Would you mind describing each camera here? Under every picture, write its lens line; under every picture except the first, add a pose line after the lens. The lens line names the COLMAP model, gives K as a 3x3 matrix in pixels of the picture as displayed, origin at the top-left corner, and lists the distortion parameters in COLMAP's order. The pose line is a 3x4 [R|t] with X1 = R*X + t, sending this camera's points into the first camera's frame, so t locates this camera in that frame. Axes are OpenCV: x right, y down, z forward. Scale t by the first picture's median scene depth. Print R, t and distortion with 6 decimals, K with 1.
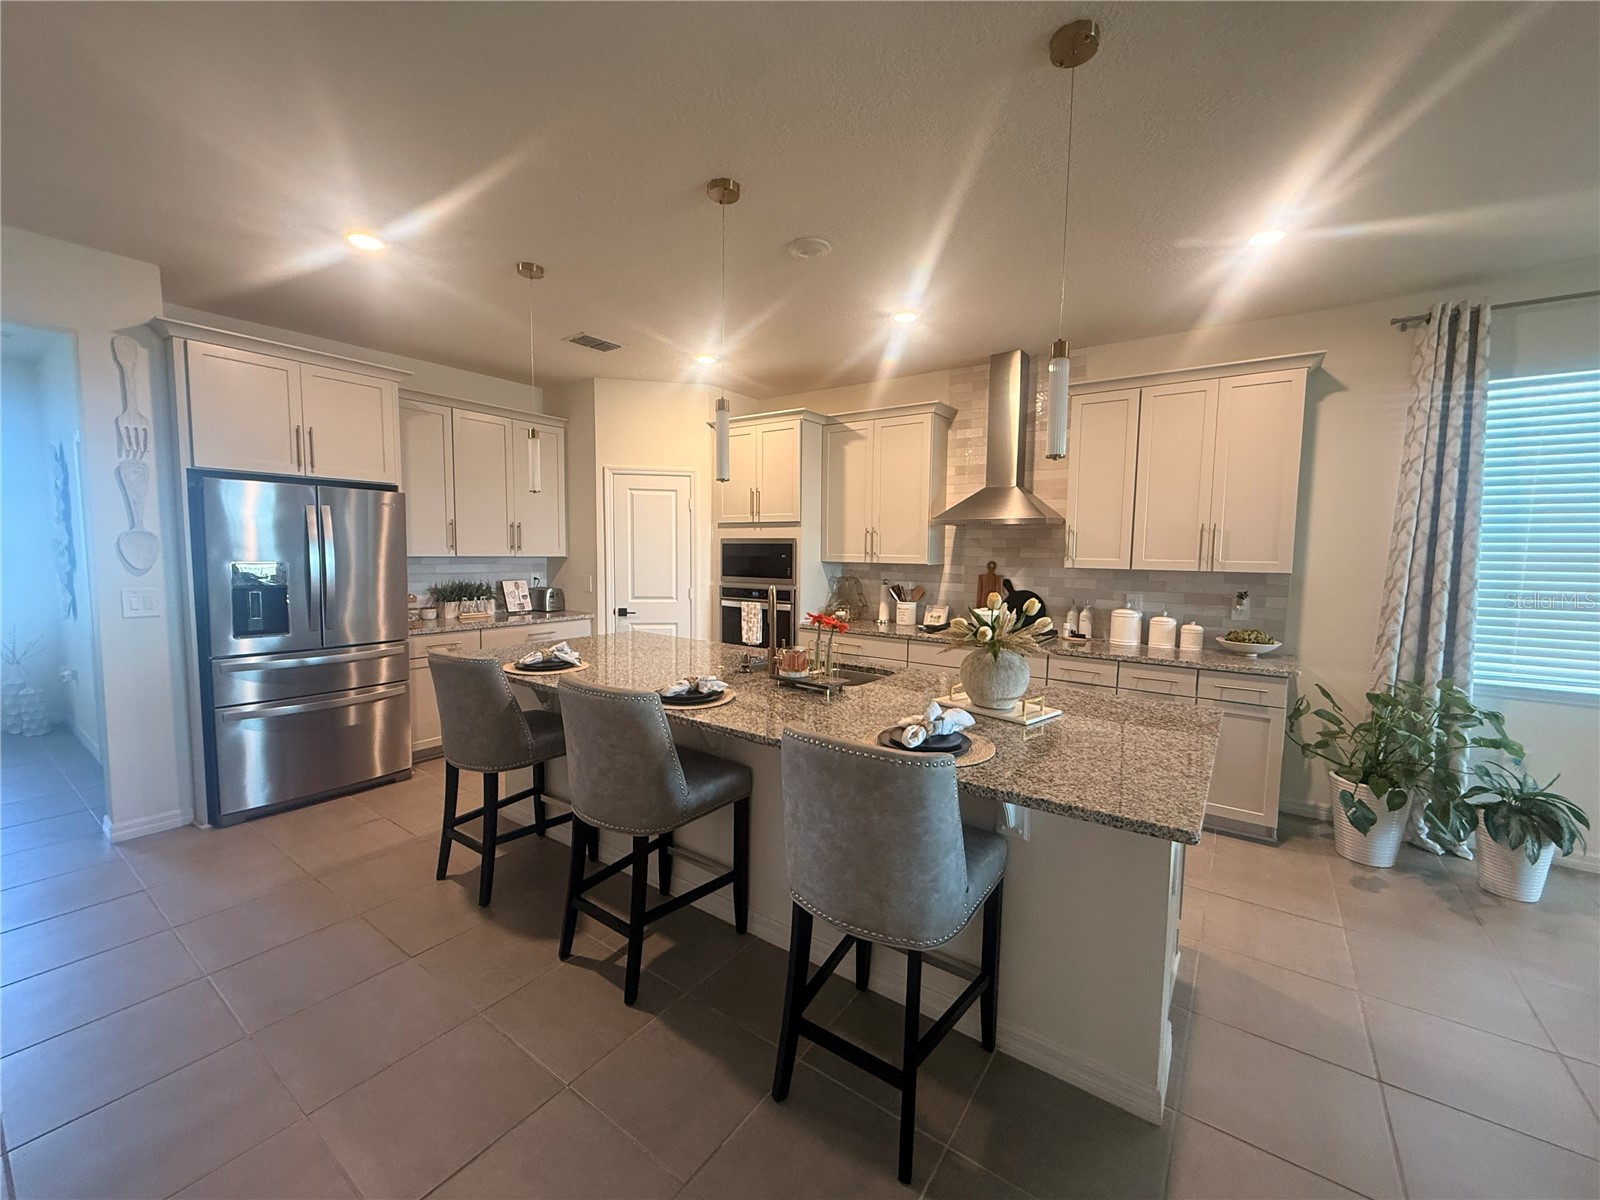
lens RADIAL K [[634.9, 0, 796.0], [0, 634.9, 602.6], [0, 0, 1]] dist [-0.000402, -0.000786]
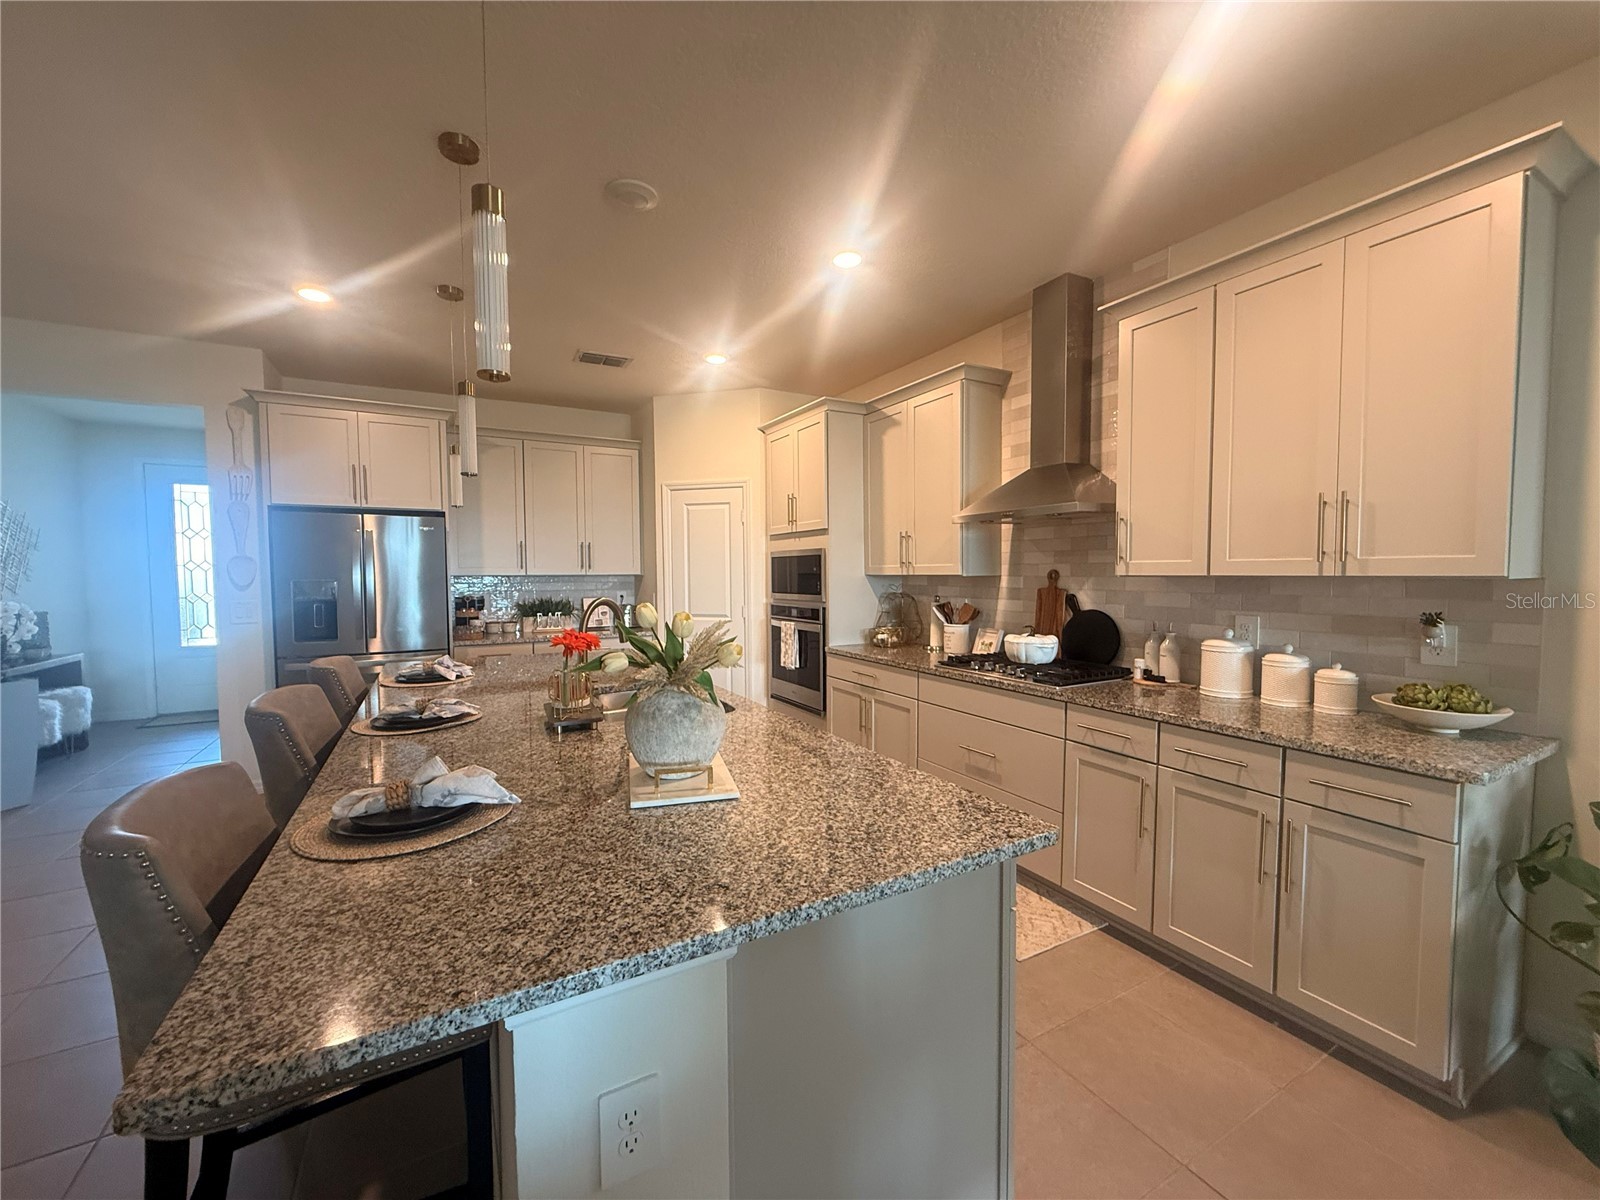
lens RADIAL K [[634.9, 0, 795.3], [0, 634.9, 605.0], [0, 0, 1]] dist [-0.000402, -0.000786]
pose [[0.903044, 0.003689, -0.429531, 0.338764], [-0.017230, 0.999469, -0.027640, 0.000532], [0.429202, 0.032361, 0.902629, 0.208351]]
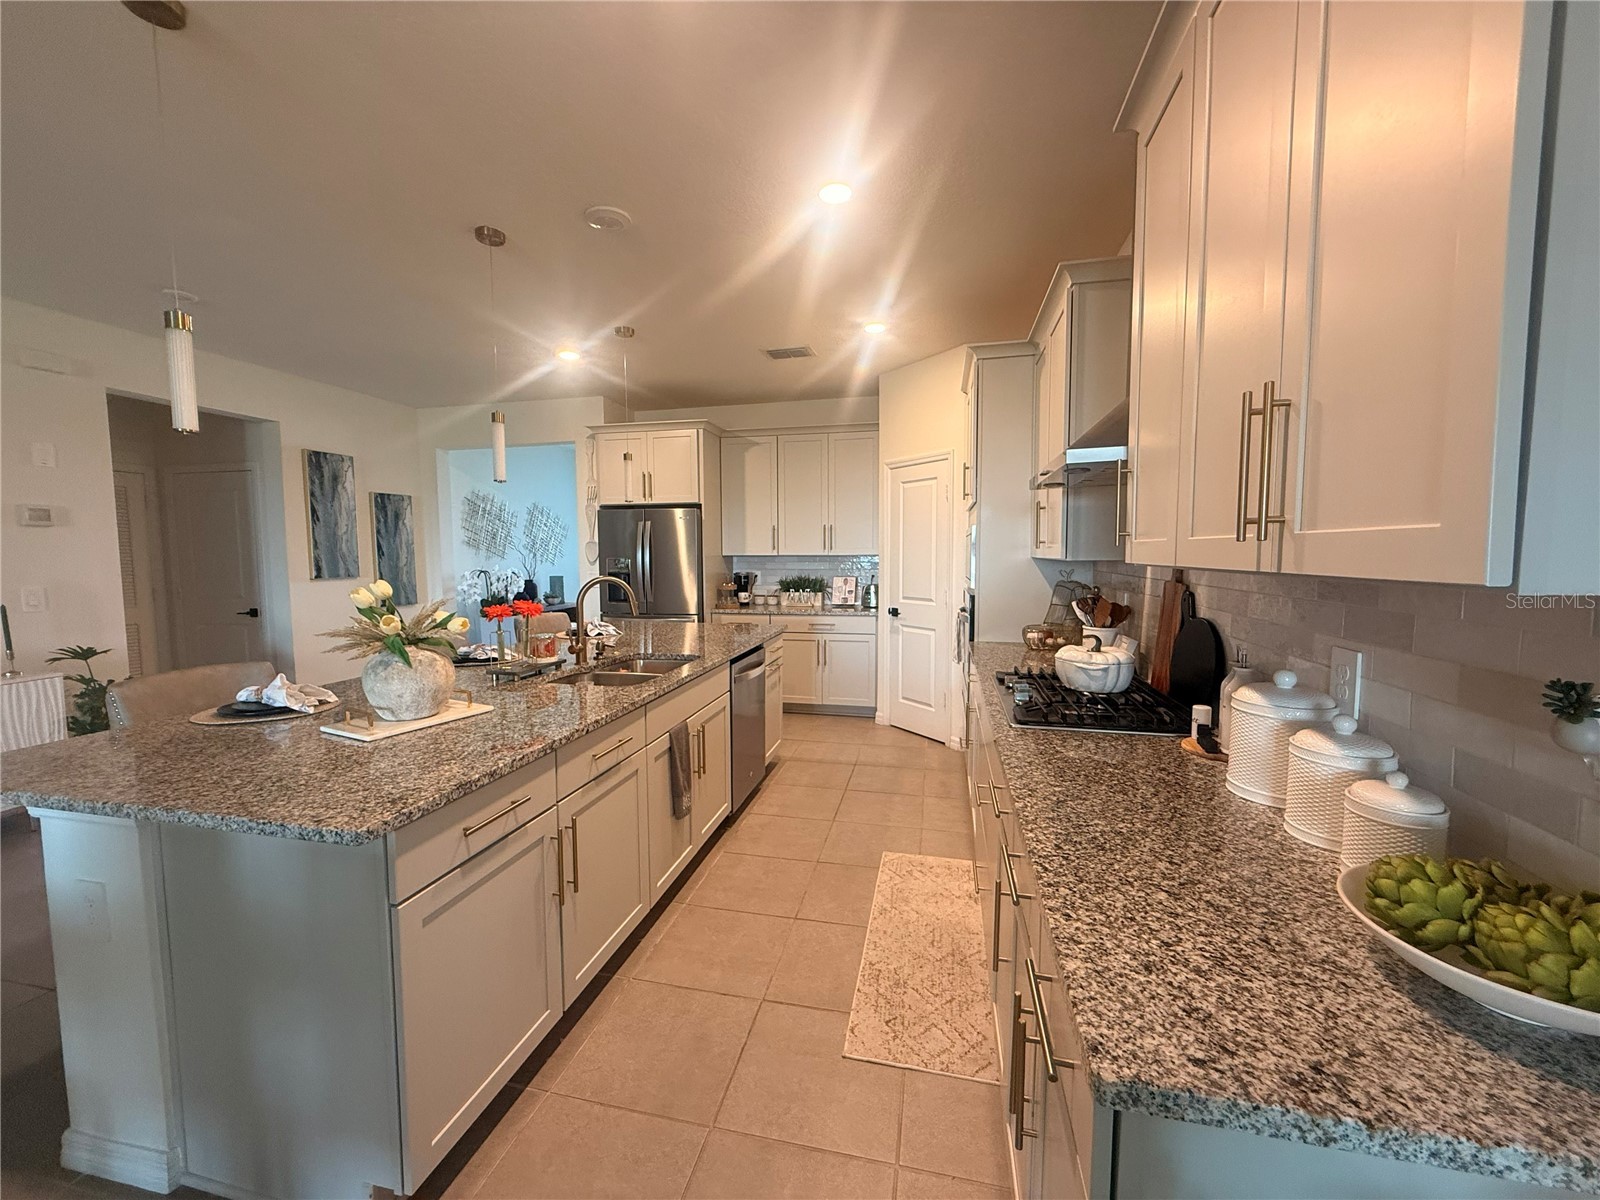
lens RADIAL K [[634.9, 0, 797.8], [0, 634.9, 601.6], [0, 0, 1]] dist [-0.000402, -0.000786]
pose [[0.388128, 0.055687, -0.919922, 0.604046], [-0.066278, 0.997275, 0.032406, -0.024362], [0.919219, 0.048393, 0.390761, 0.537361]]
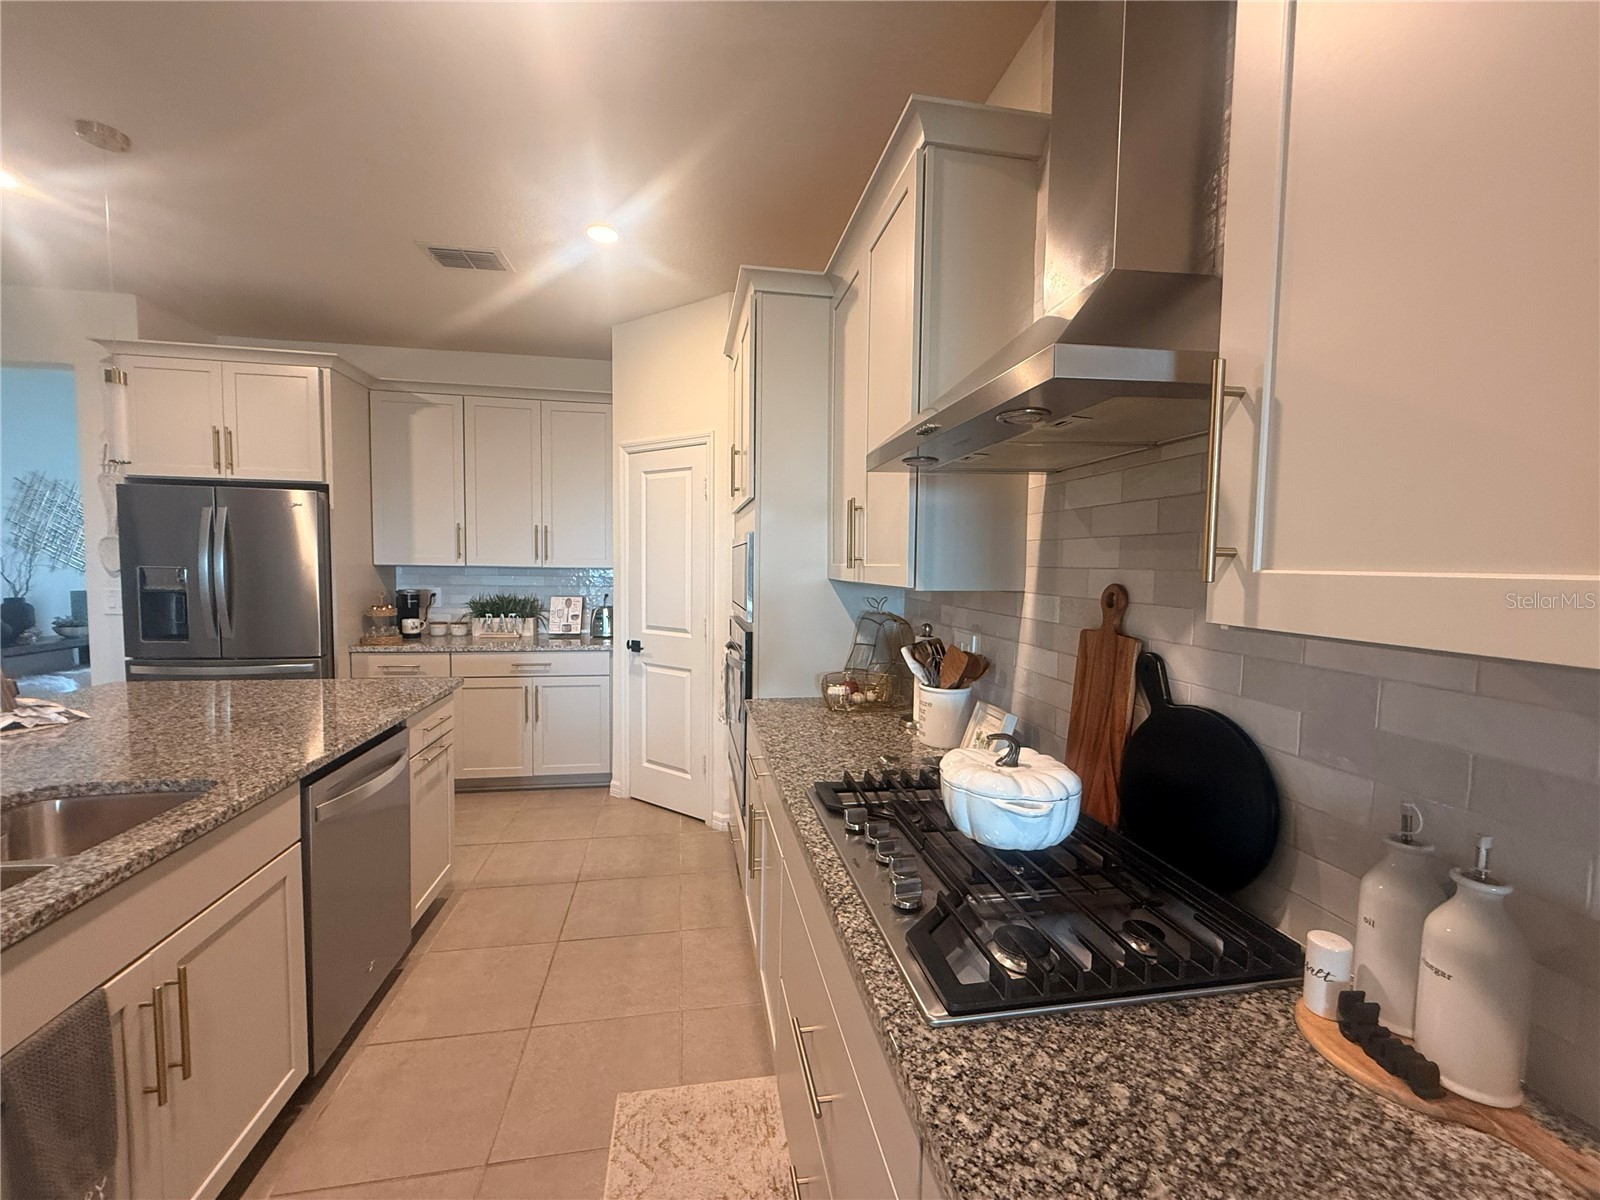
lens RADIAL K [[634.9, 0, 798.2], [0, 634.9, 602.3], [0, 0, 1]] dist [-0.000402, -0.000786]
pose [[0.717189, 0.040524, -0.695699, 0.385795], [-0.064283, 0.997899, -0.008142, -0.043739], [0.693907, 0.050560, 0.718287, 0.670961]]
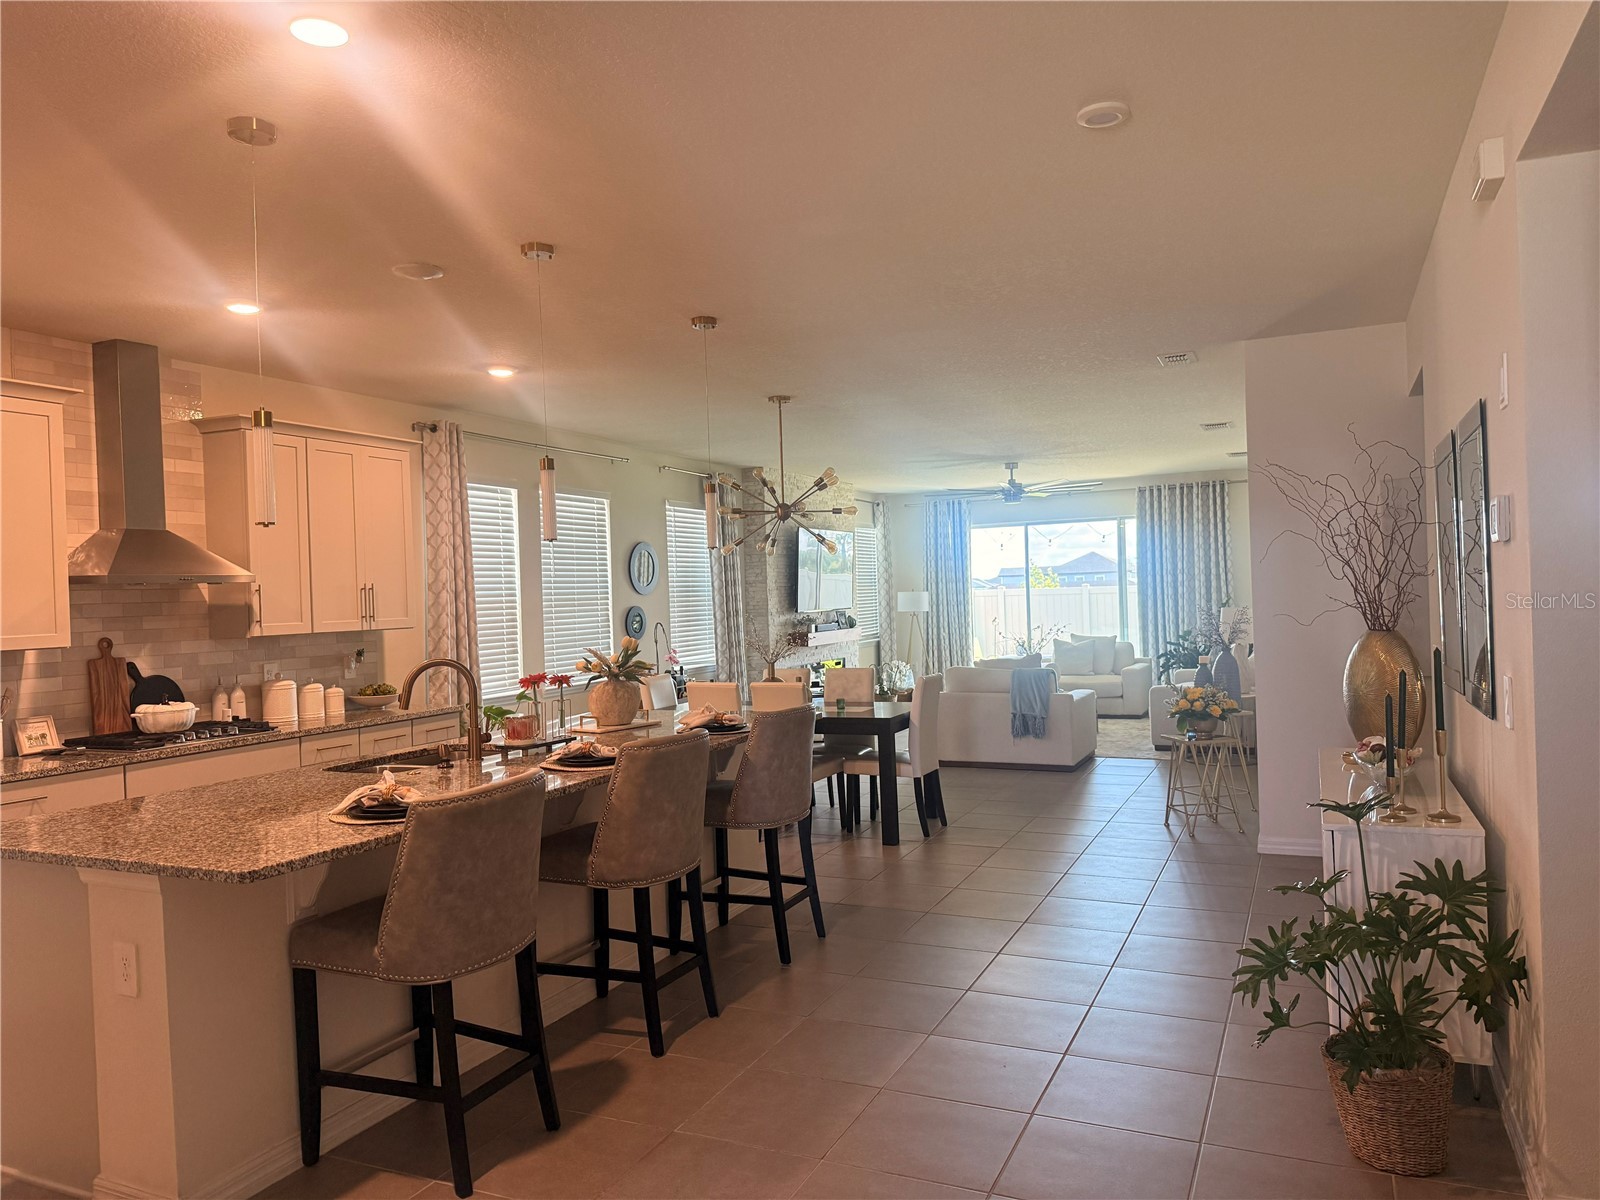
lens RADIAL K [[1128.7, 0, 815.2], [0, 1128.7, 596.9], [0, 0, 1]] dist [-0.000736, -0.007531]
pose [[-0.205491, -0.008035, 0.978626, -0.948022], [0.114991, 0.992841, 0.032298, -0.057744], [-0.971880, 0.119170, -0.203096, 0.492289]]
